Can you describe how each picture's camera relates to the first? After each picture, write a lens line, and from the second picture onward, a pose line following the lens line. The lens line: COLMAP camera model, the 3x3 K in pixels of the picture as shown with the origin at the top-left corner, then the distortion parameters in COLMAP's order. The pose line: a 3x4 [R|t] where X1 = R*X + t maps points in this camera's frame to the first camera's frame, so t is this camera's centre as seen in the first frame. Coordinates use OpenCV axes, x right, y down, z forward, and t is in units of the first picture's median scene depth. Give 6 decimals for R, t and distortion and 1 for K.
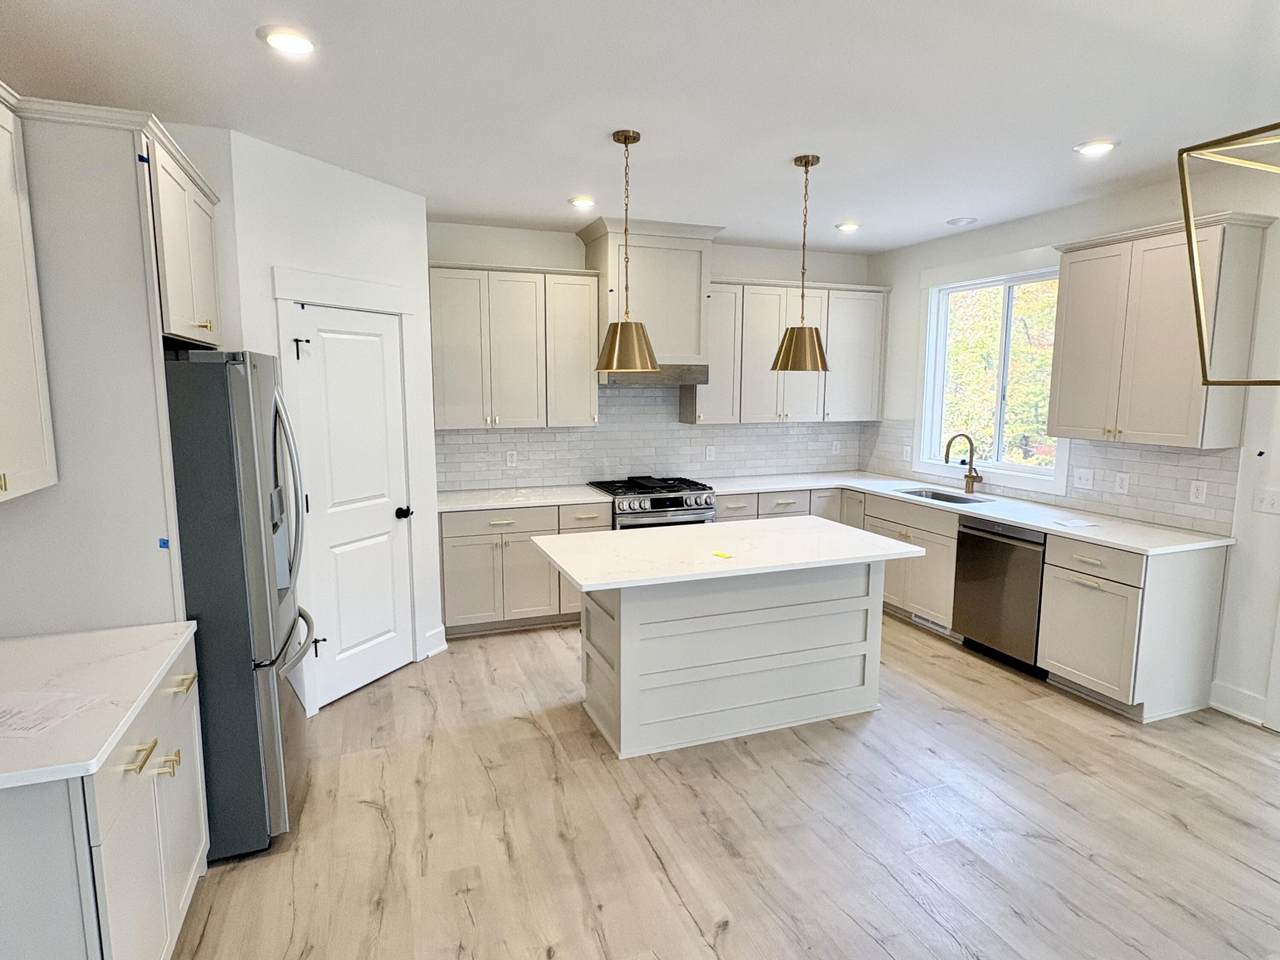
lens RADIAL K [[699.5, 0, 640.0], [0, 699.5, 480.0], [0, 0, 1]] dist [0.001815, -0.000080]
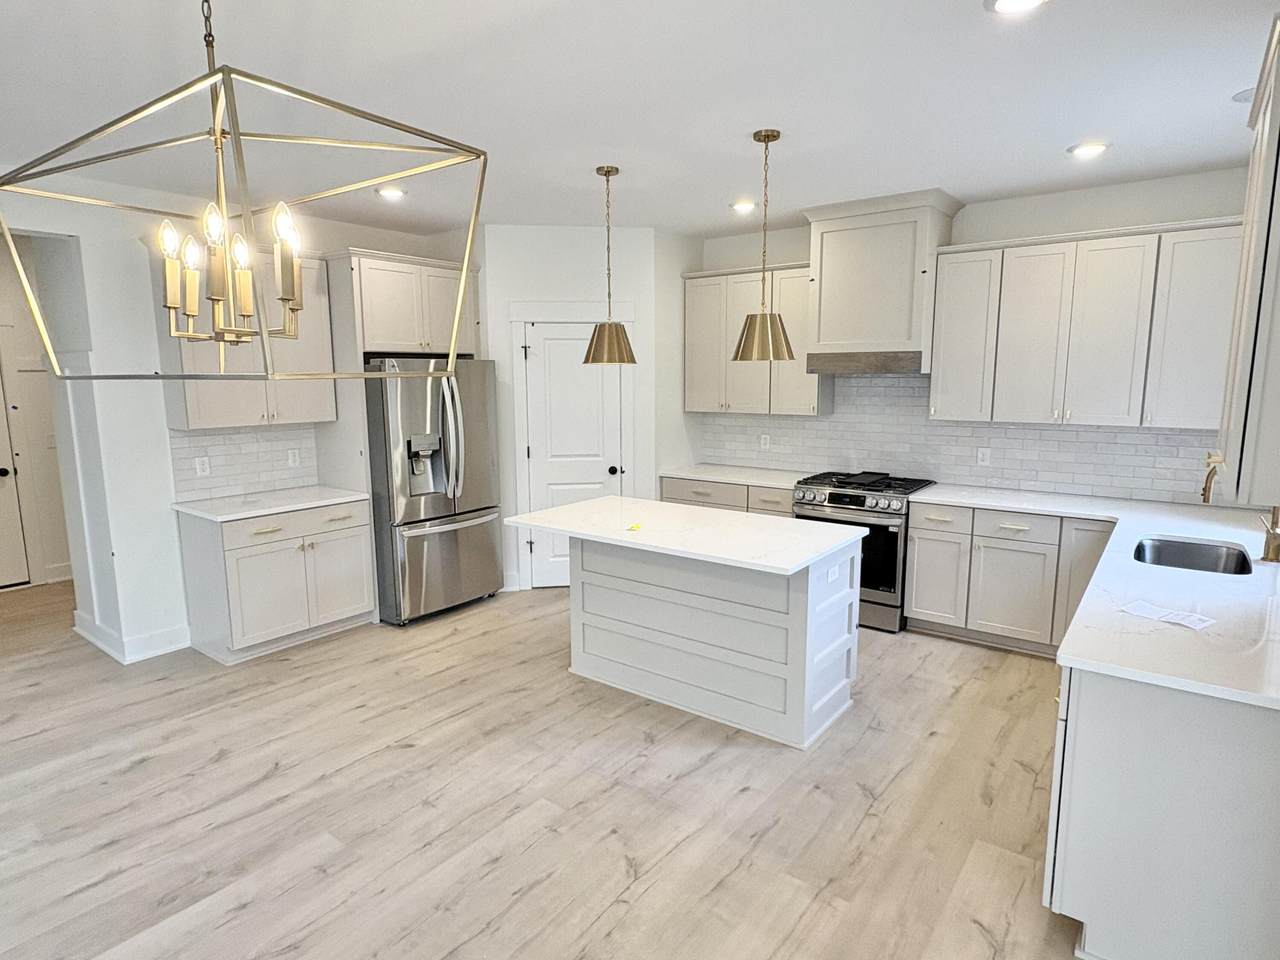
lens RADIAL K [[699.5, 0, 640.0], [0, 699.5, 480.0], [0, 0, 1]] dist [0.001815, -0.000080]
pose [[0.541953, 0.123180, -0.831332, 0.961228], [-0.109628, 0.991110, 0.075387, -0.049385], [0.833228, 0.050281, 0.550639, 0.357072]]
